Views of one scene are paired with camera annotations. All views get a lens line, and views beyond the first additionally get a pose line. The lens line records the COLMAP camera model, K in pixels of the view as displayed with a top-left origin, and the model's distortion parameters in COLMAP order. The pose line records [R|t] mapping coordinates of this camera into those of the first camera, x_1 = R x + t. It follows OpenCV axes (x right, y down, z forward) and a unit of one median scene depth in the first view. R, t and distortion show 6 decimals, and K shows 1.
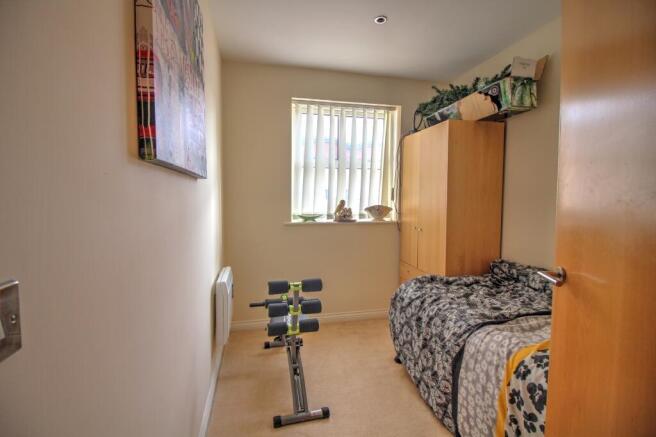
lens RADIAL K [[309.1, 0, 328.8], [0, 309.1, 216.8], [0, 0, 1]] dist [-0.011688, -0.002419]
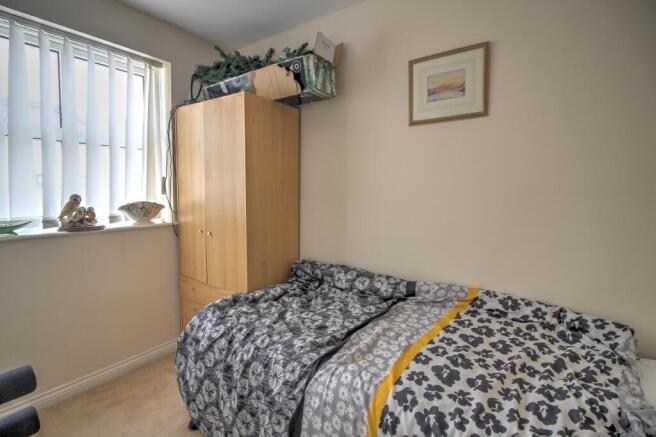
lens RADIAL K [[309.1, 0, 328.8], [0, 309.1, 215.4], [0, 0, 1]] dist [-0.011688, -0.002419]
pose [[0.740109, -0.053641, 0.670345, 0.010659], [0.030235, 0.998460, 0.046514, -0.035250], [-0.671807, -0.014158, 0.740591, 0.291763]]
